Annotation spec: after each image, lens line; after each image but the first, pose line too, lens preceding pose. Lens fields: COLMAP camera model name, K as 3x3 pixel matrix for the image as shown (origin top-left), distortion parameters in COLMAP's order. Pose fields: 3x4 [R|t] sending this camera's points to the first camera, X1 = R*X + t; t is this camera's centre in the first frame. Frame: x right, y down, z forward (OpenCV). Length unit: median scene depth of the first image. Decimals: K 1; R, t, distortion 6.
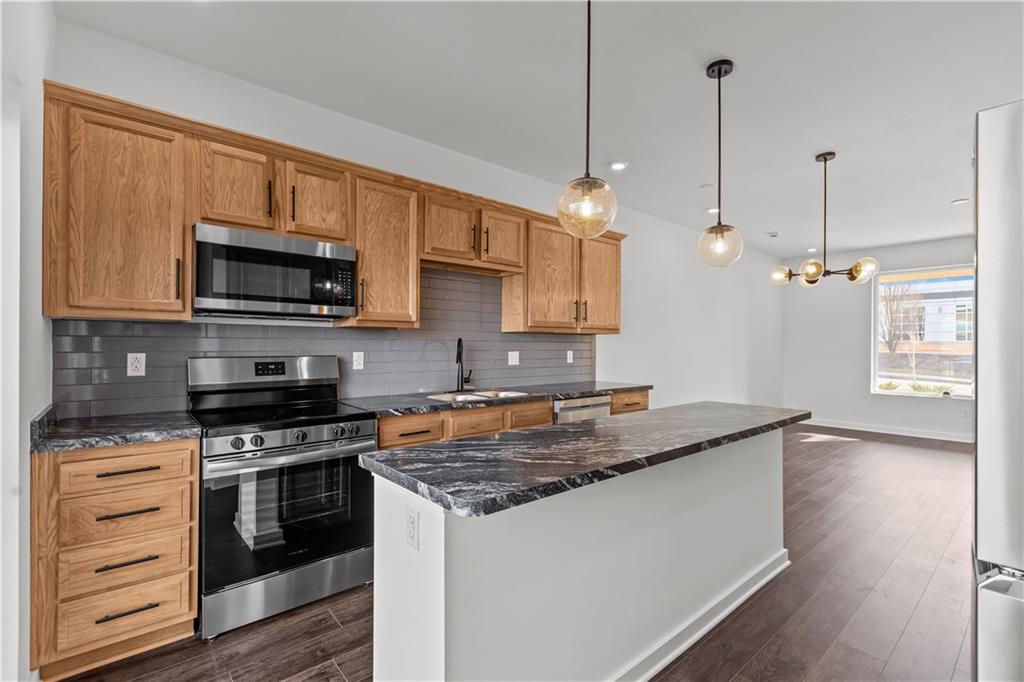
lens RADIAL K [[459.5, 0, 517.5], [0, 459.5, 342.5], [0, 0, 1]] dist [-0.009367, 0.000573]
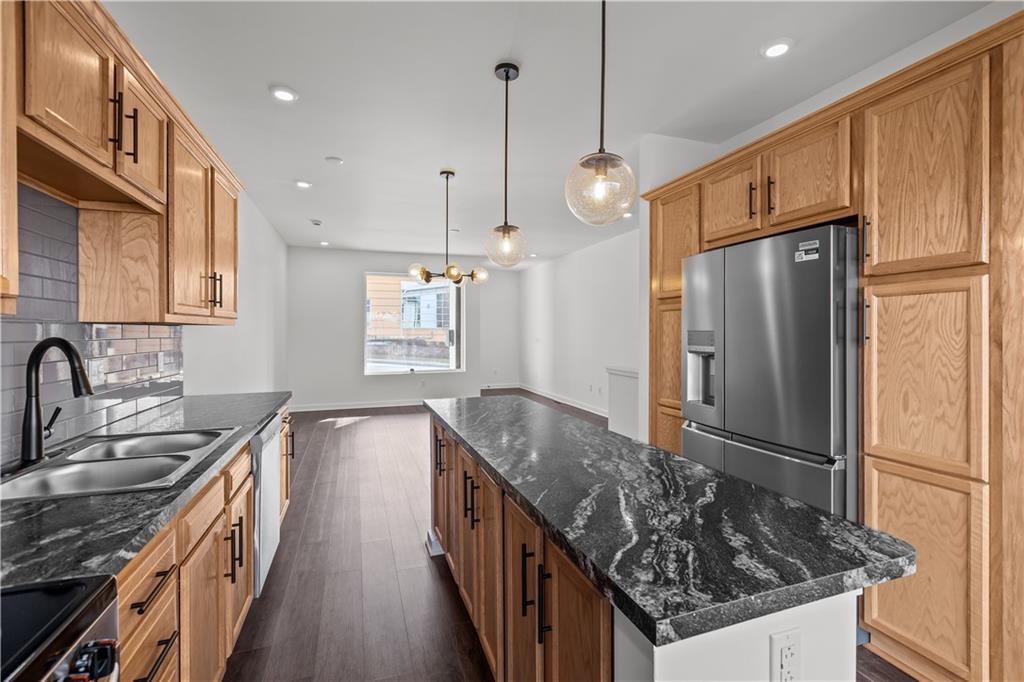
lens RADIAL K [[459.5, 0, 516.6], [0, 459.5, 336.7], [0, 0, 1]] dist [-0.009367, 0.000573]
pose [[0.366735, -0.014851, 0.930207, -0.880562], [-0.002492, 0.999853, 0.016945, -0.042686], [-0.930322, -0.008533, 0.366644, 1.061116]]
